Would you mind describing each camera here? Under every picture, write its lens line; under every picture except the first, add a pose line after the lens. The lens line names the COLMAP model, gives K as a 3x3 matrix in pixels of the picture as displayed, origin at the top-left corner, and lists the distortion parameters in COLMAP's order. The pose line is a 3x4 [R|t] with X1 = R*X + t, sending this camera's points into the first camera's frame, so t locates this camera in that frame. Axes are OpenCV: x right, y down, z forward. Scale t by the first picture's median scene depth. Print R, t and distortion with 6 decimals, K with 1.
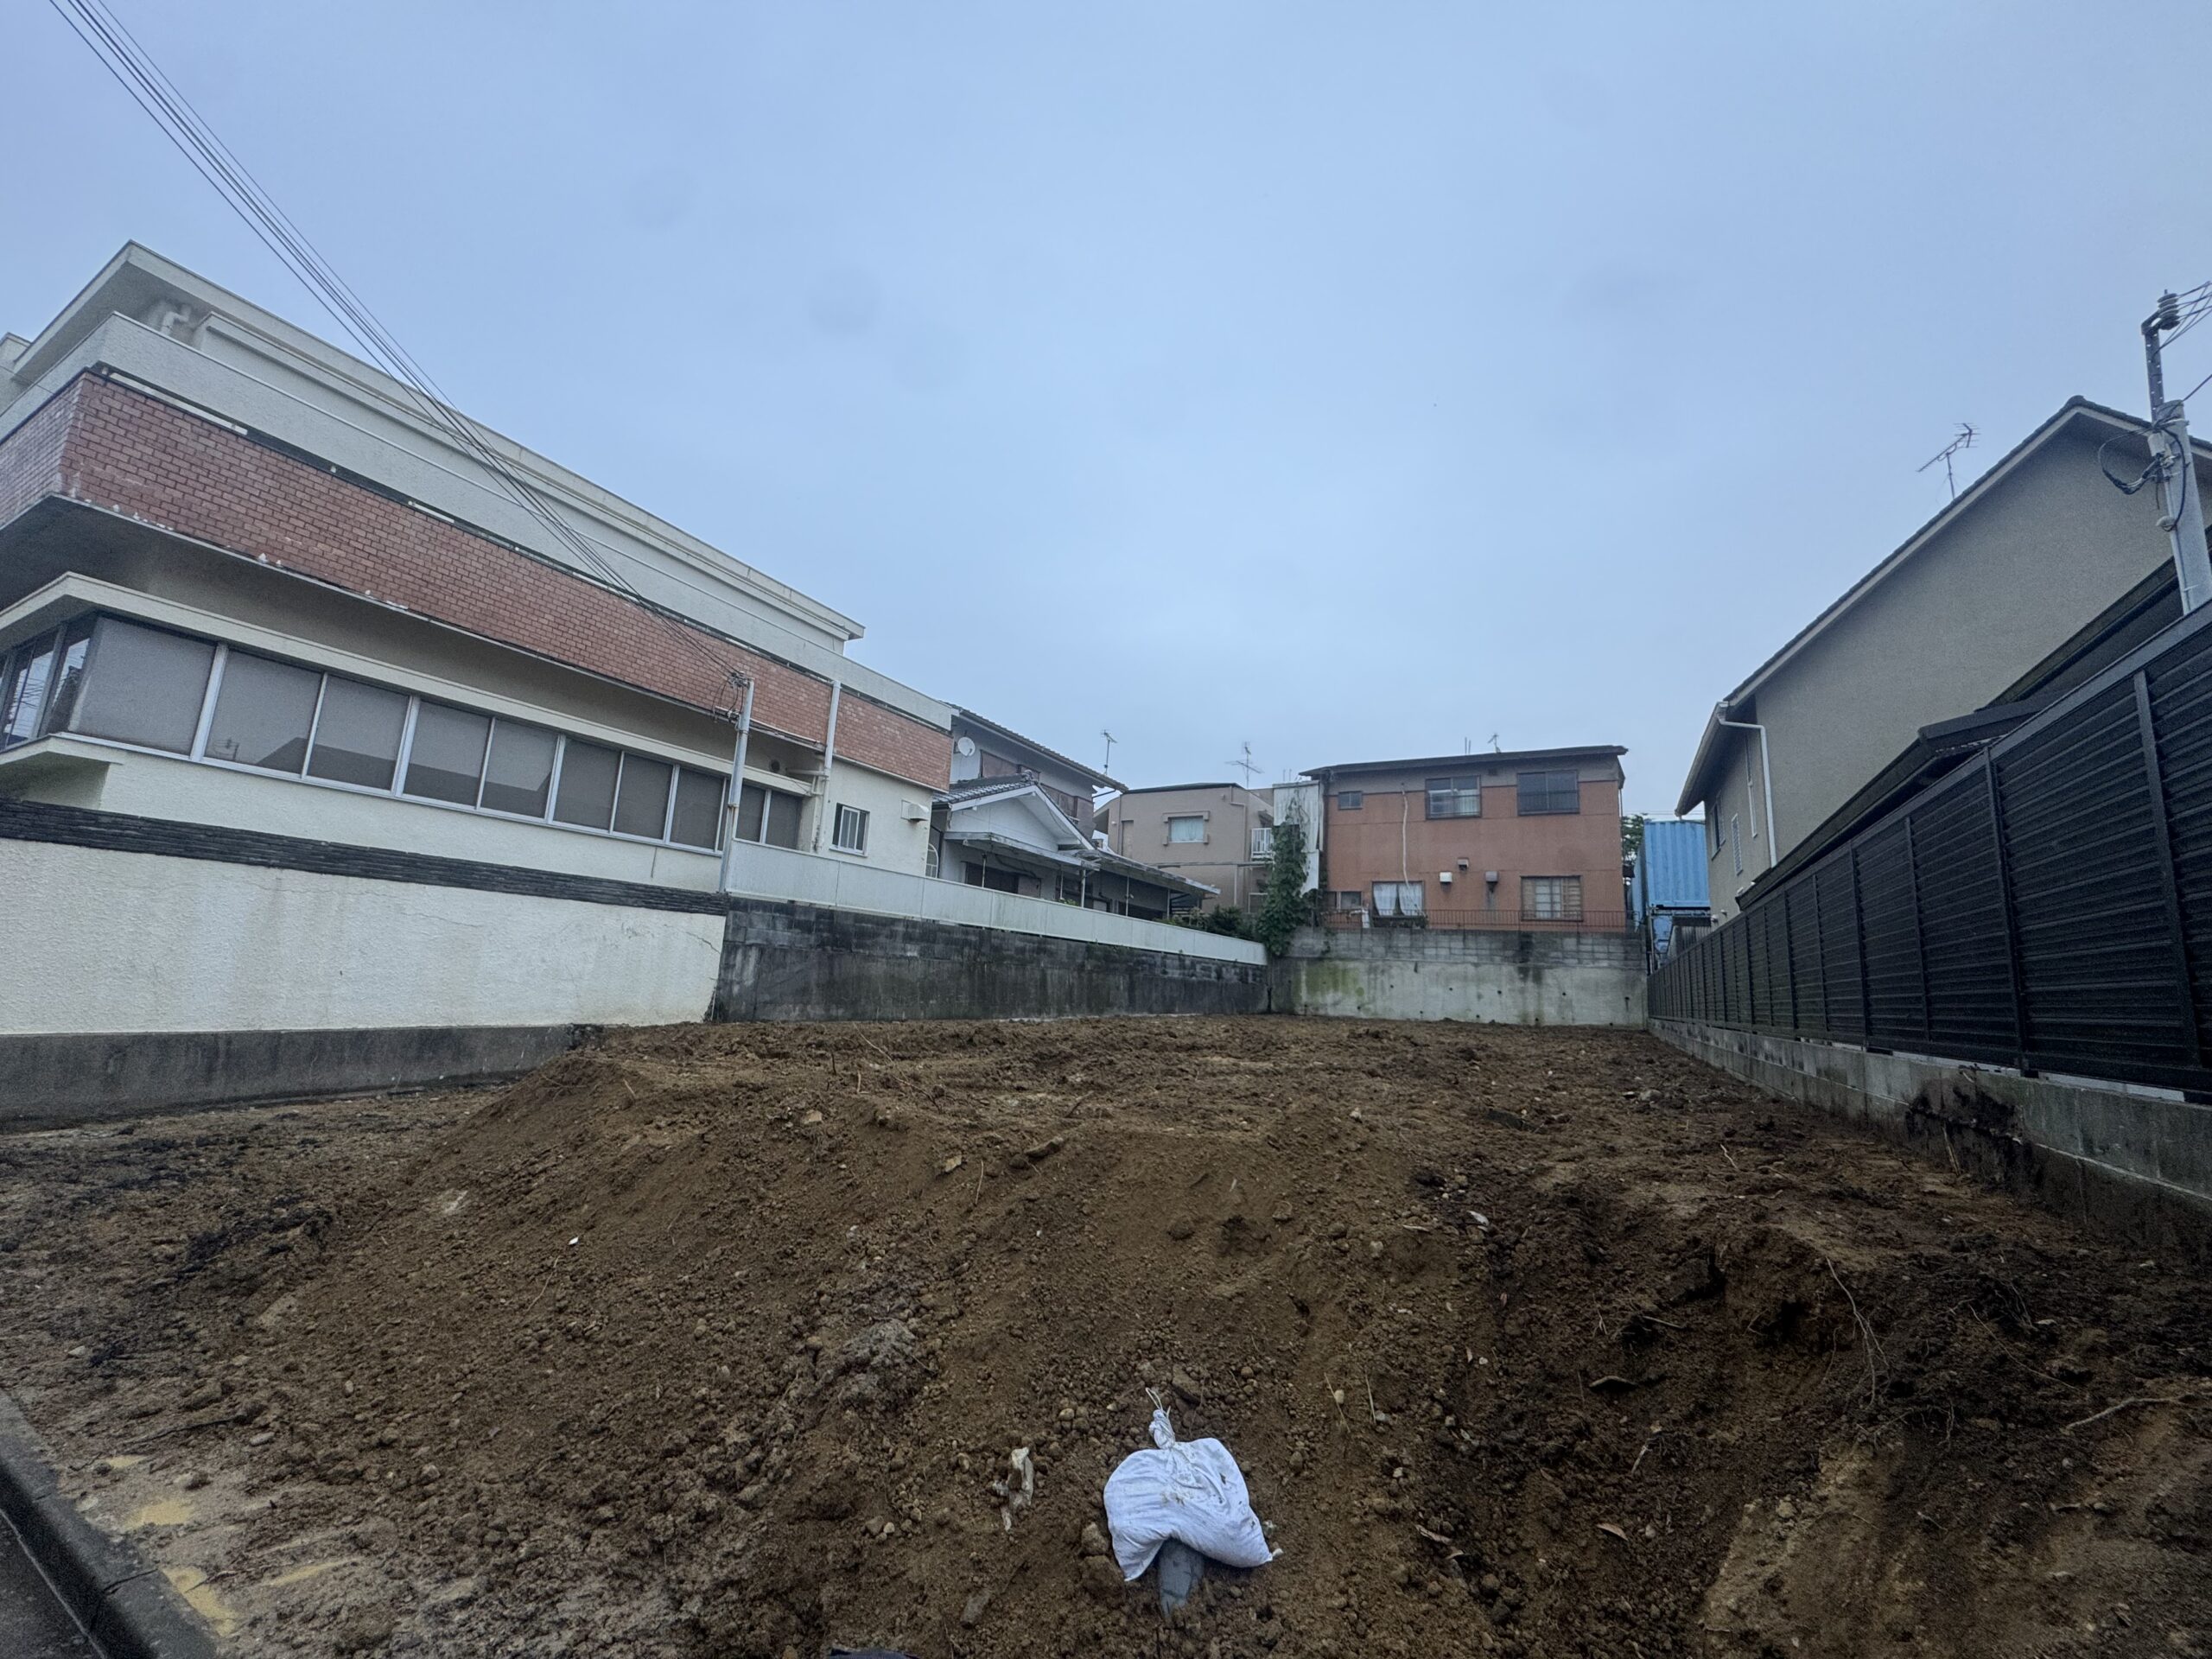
lens RADIAL K [[884.5, 0, 1107.5], [0, 884.5, 827.0], [0, 0, 1]] dist [-0.000625, -0.000159]
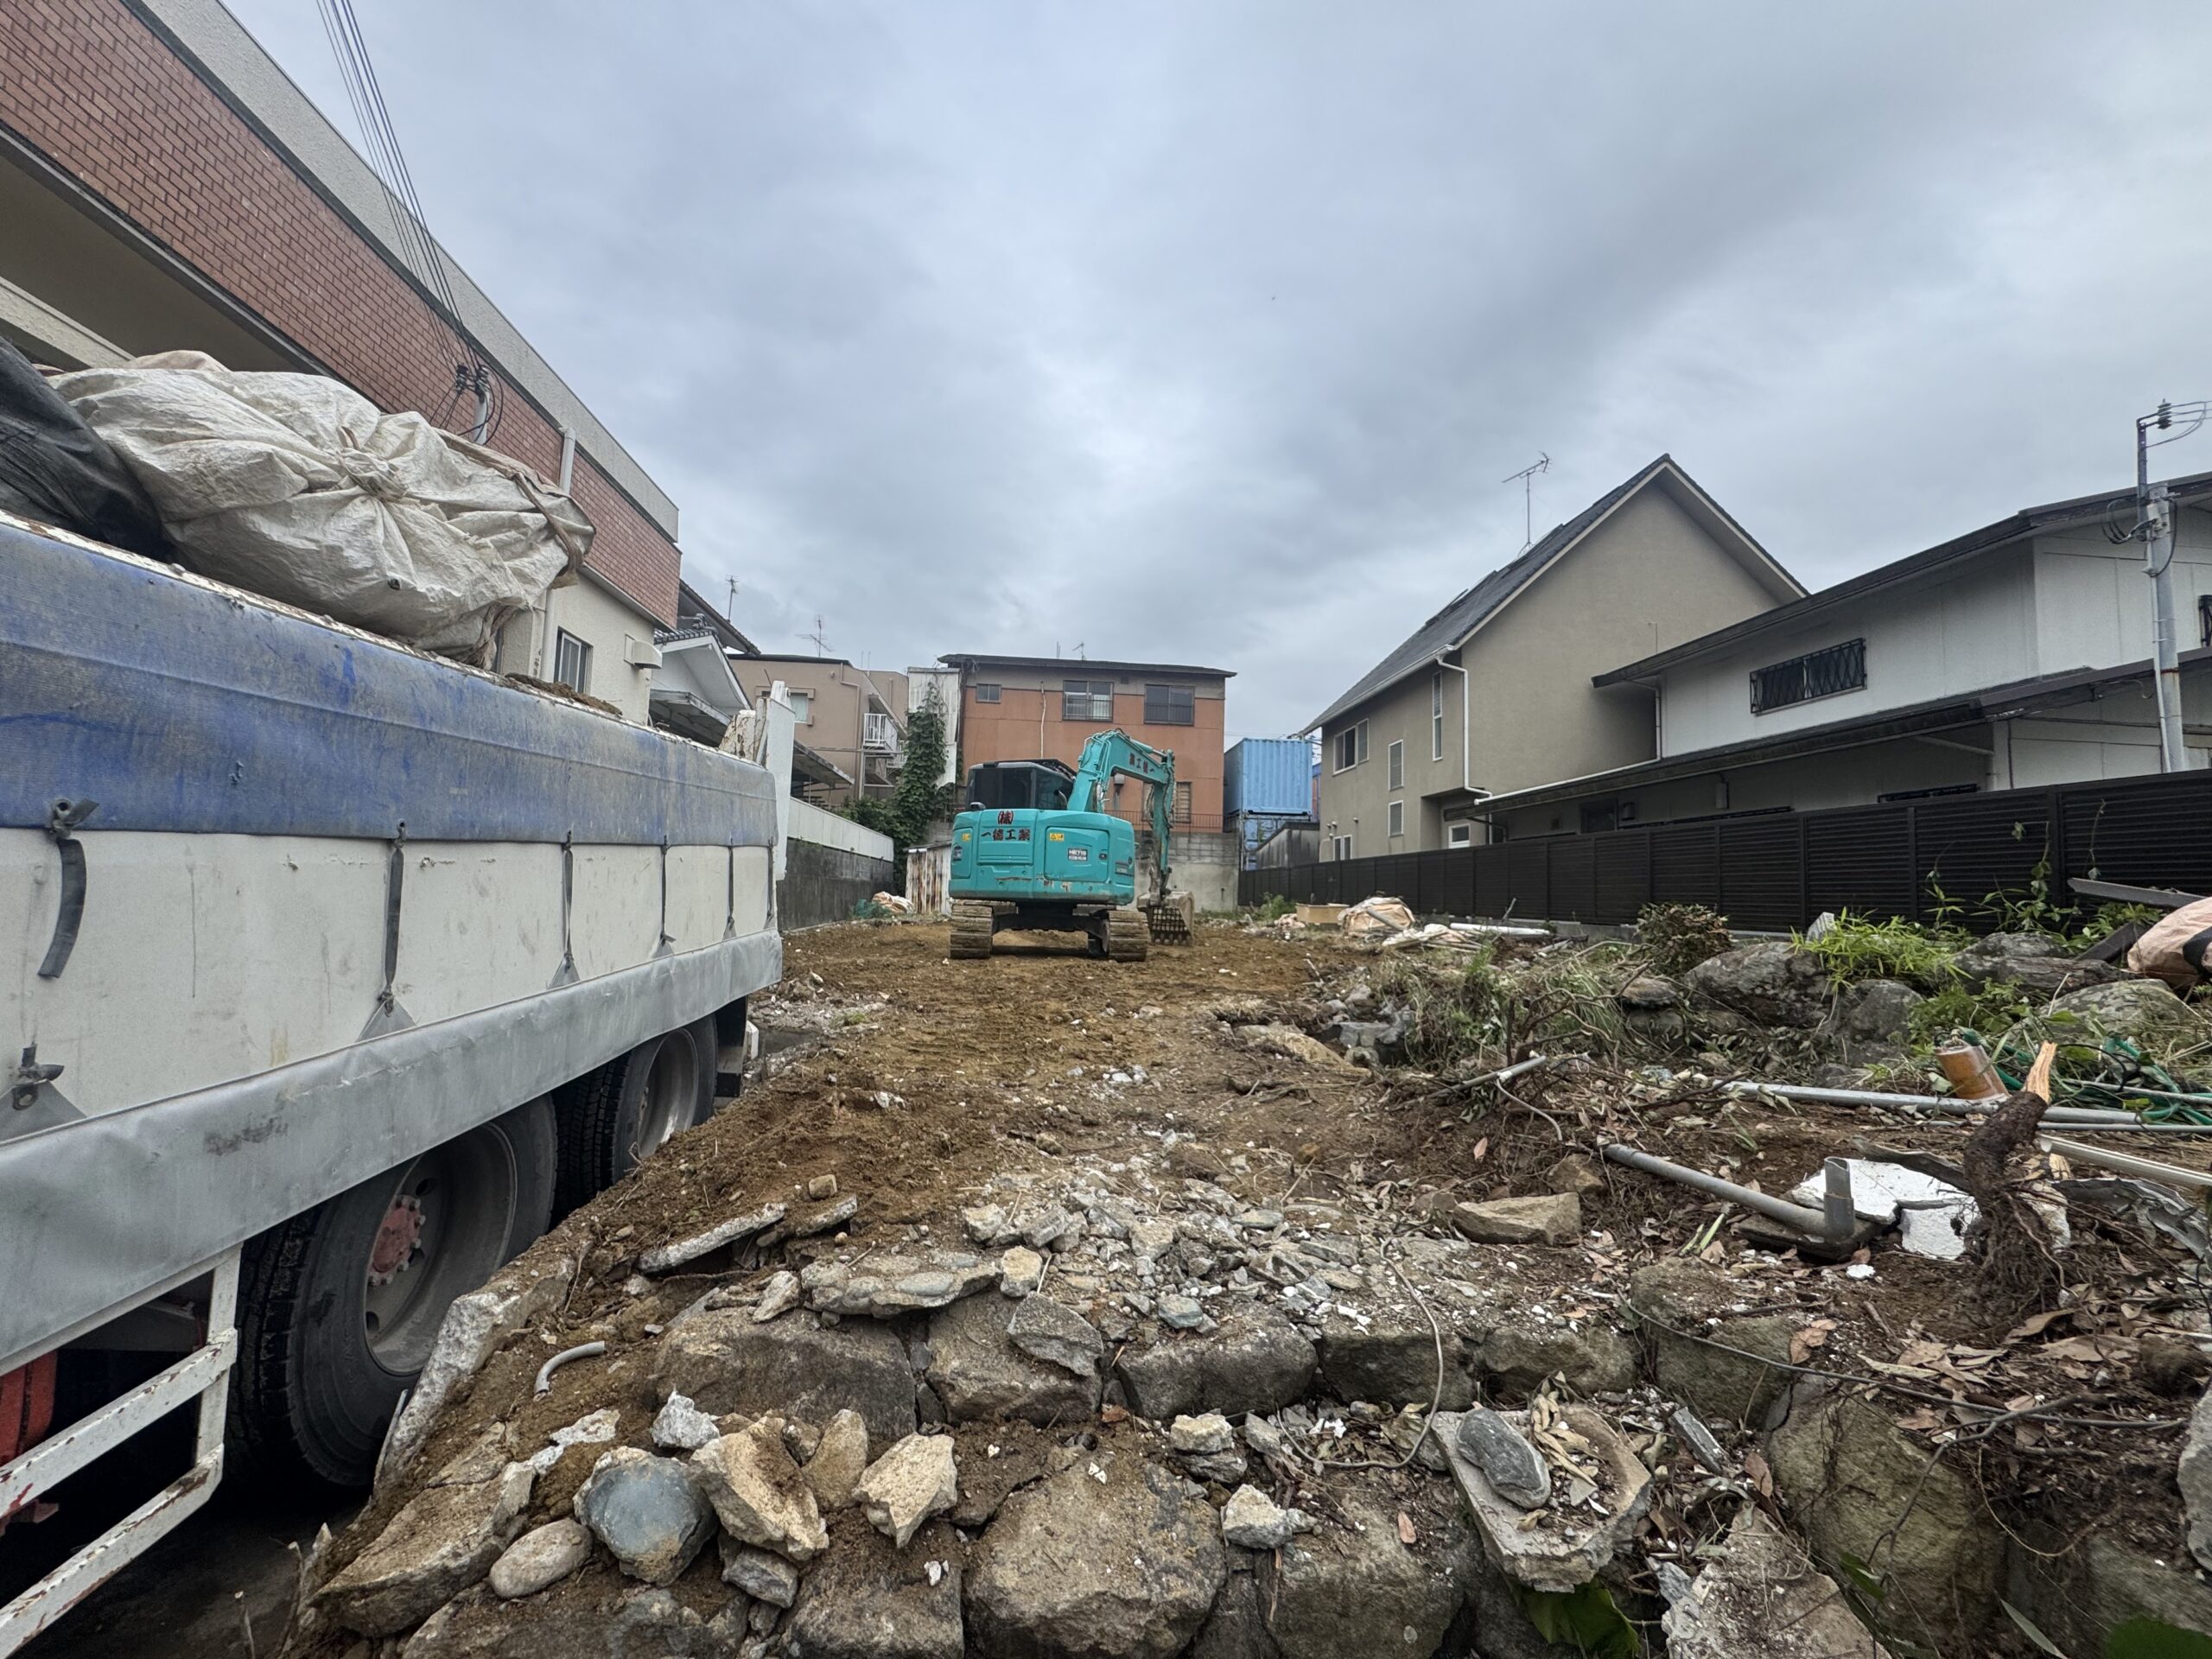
lens RADIAL K [[883.7, 0, 1106.0], [0, 883.7, 829.5], [0, 0, 1]] dist [-0.000608, -0.000162]
pose [[0.833806, 0.014834, 0.551858, -0.370962], [-0.084085, 0.991388, 0.100395, 0.023907], [-0.545616, -0.130113, 0.827873, 0.268037]]
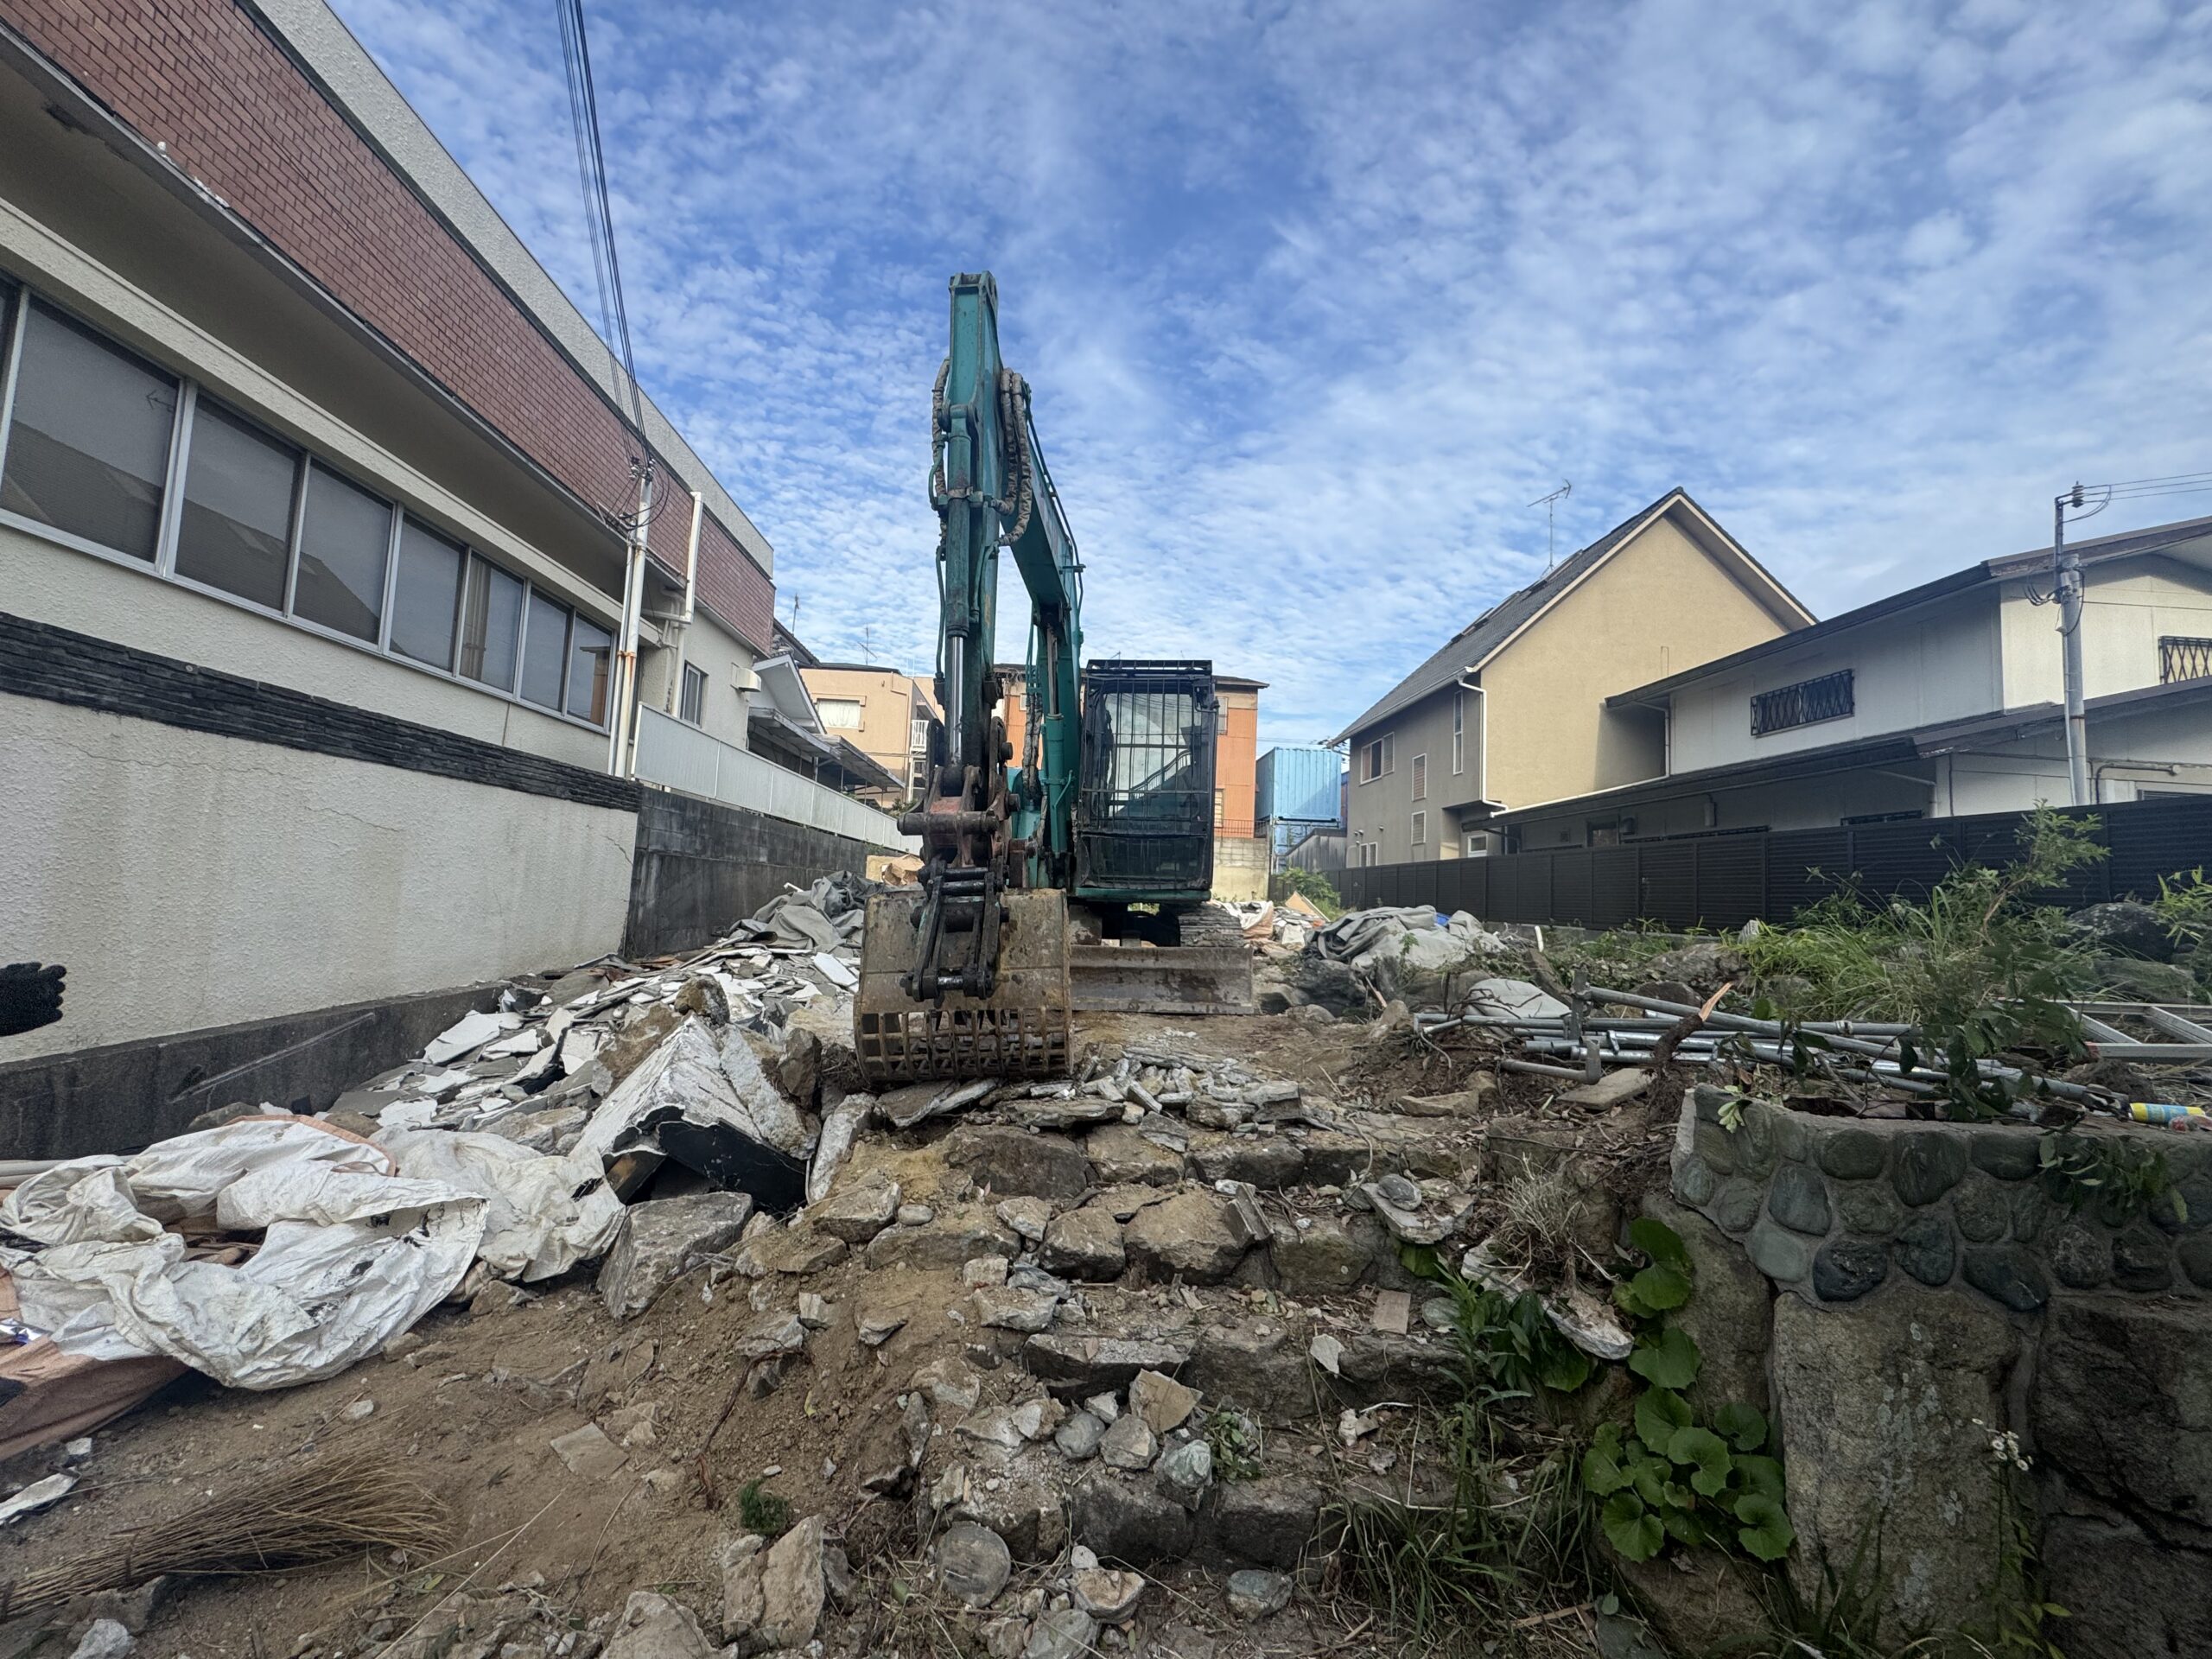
lens RADIAL K [[884.5, 0, 1107.5], [0, 884.5, 827.0], [0, 0, 1]] dist [-0.000625, -0.000159]
pose [[0.851022, 0.027068, 0.524433, -0.442483], [-0.093068, 0.990636, 0.099896, 0.005852], [-0.516818, -0.133822, 0.845571, 0.188389]]
